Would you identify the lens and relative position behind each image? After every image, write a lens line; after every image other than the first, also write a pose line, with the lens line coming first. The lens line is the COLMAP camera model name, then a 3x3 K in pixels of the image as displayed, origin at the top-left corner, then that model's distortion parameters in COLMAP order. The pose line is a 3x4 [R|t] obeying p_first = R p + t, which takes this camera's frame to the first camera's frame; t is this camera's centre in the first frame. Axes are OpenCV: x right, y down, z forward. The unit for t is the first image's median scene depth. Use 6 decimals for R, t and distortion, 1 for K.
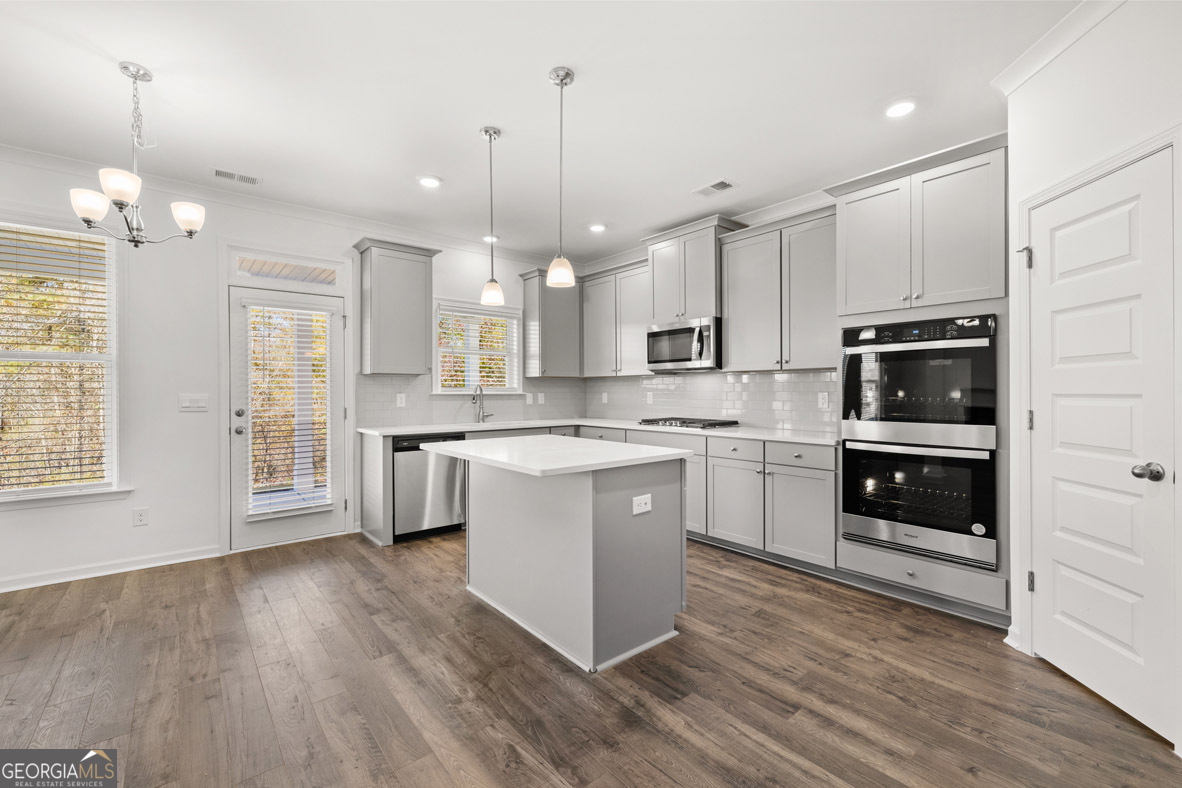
lens RADIAL K [[496.9, 0, 588.2], [0, 496.9, 391.6], [0, 0, 1]] dist [0.001175, -0.001419]
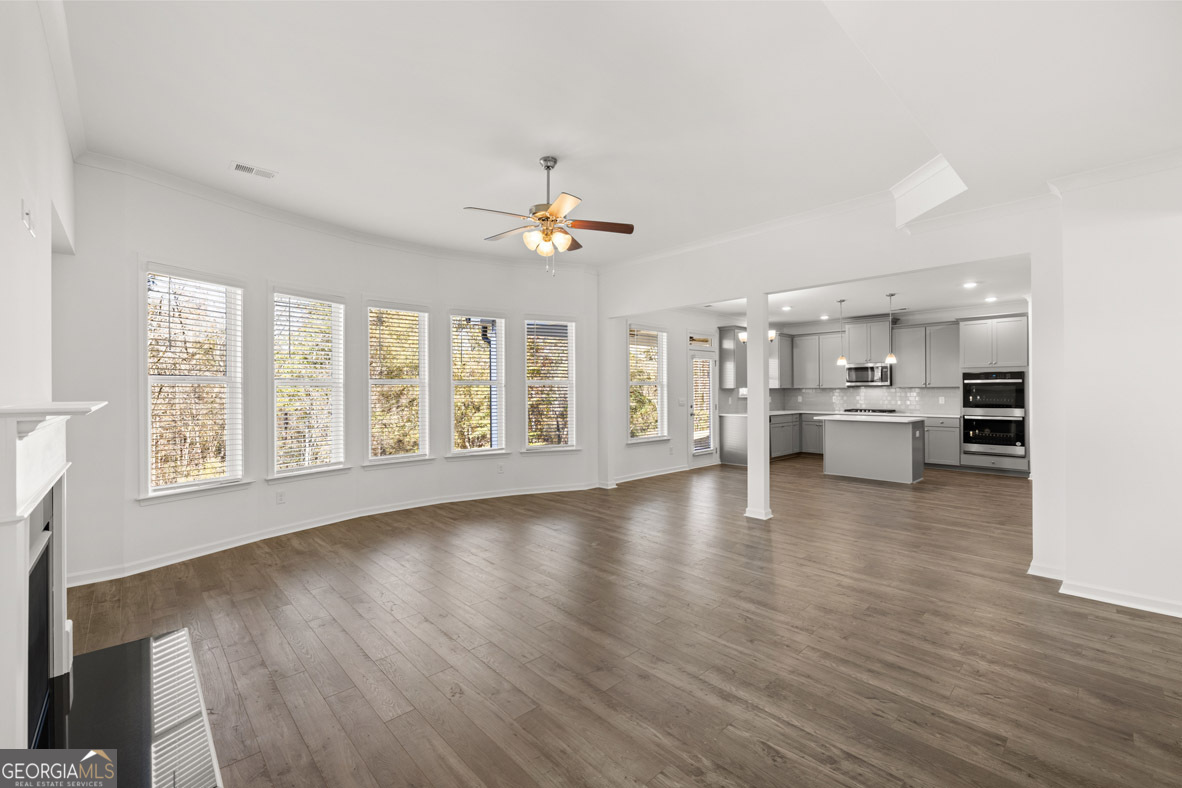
lens RADIAL K [[496.9, 0, 584.2], [0, 496.9, 390.8], [0, 0, 1]] dist [0.001175, -0.001419]
pose [[0.998406, -0.000811, 0.056439, -1.639897], [0.000932, 0.999997, -0.002128, -0.028638], [-0.056437, 0.002177, 0.998404, -1.509485]]
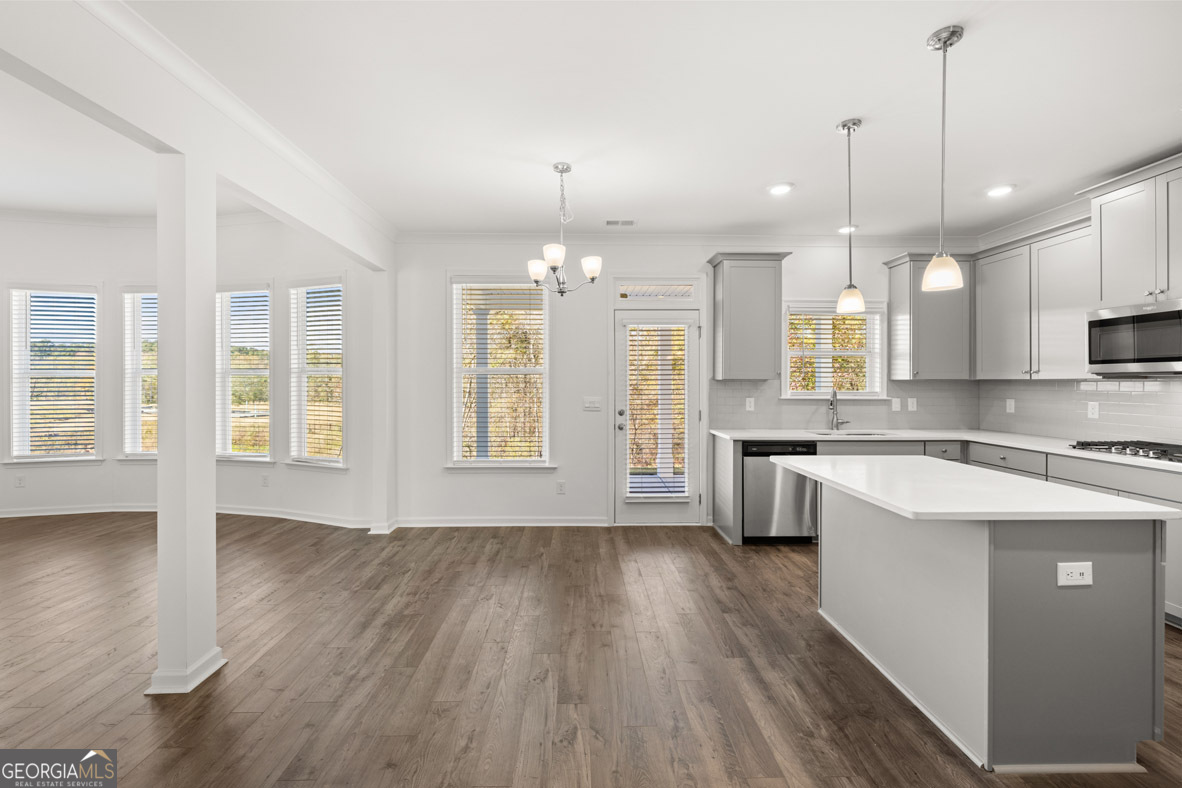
lens RADIAL K [[496.9, 0, 585.9], [0, 496.9, 382.9], [0, 0, 1]] dist [0.001175, -0.001419]
pose [[0.781457, 0.005715, -0.623932, -0.000515], [-0.004317, 0.999984, 0.003753, -0.043818], [0.623944, -0.000239, 0.781469, -0.023548]]
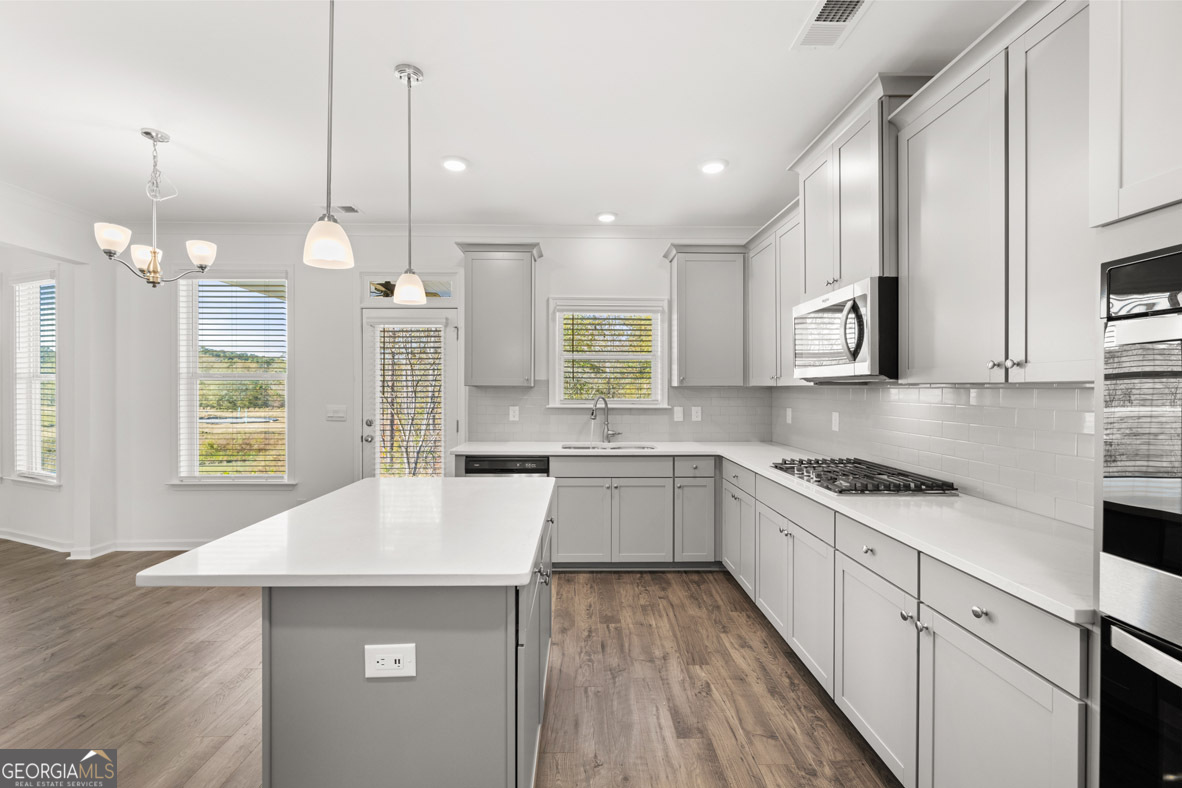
lens RADIAL K [[496.9, 0, 586.1], [0, 496.9, 389.5], [0, 0, 1]] dist [0.001175, -0.001419]
pose [[0.780853, 0.006165, -0.624684, 0.455955], [-0.004475, 0.999981, 0.004275, -0.047875], [0.624699, -0.000543, 0.780866, 0.551898]]
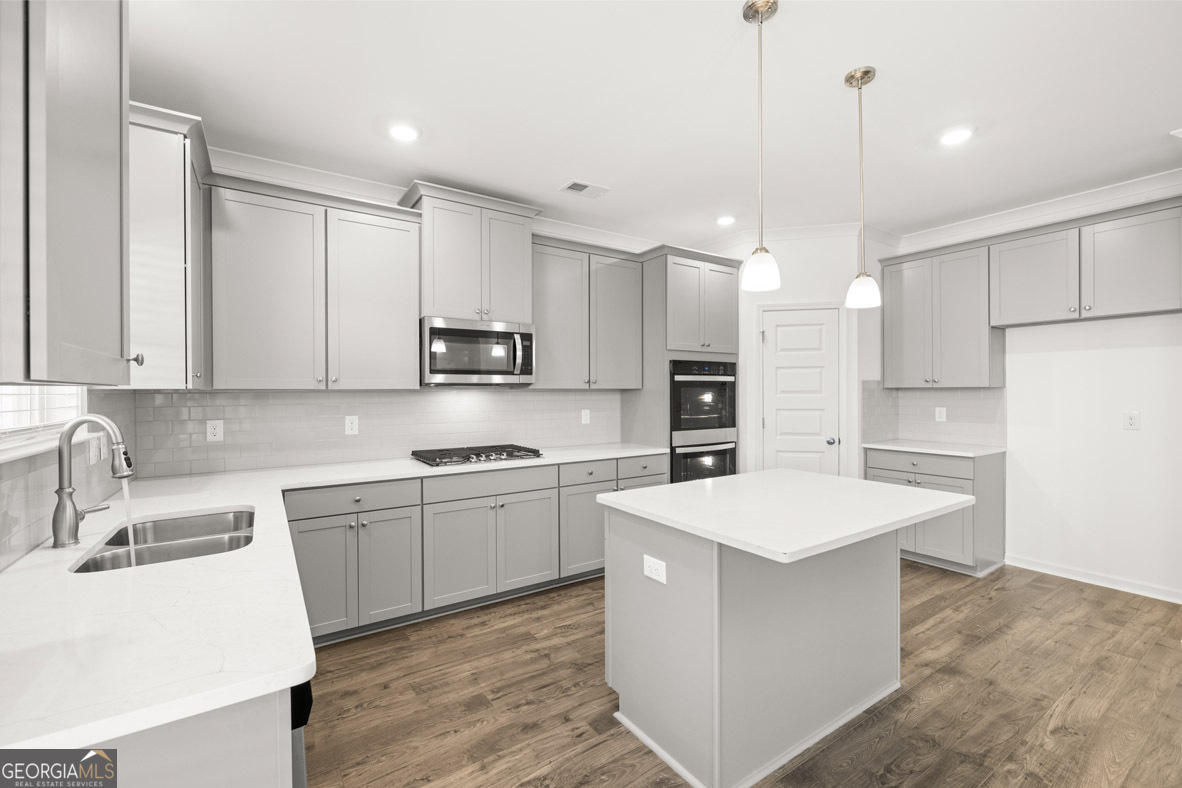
lens RADIAL K [[496.9, 0, 591.3], [0, 496.9, 394.7], [0, 0, 1]] dist [0.001175, -0.001419]
pose [[0.103094, -0.003832, 0.994664, -0.787683], [0.004883, 0.999982, 0.003346, -0.044086], [-0.994660, 0.004512, 0.103111, 1.087131]]
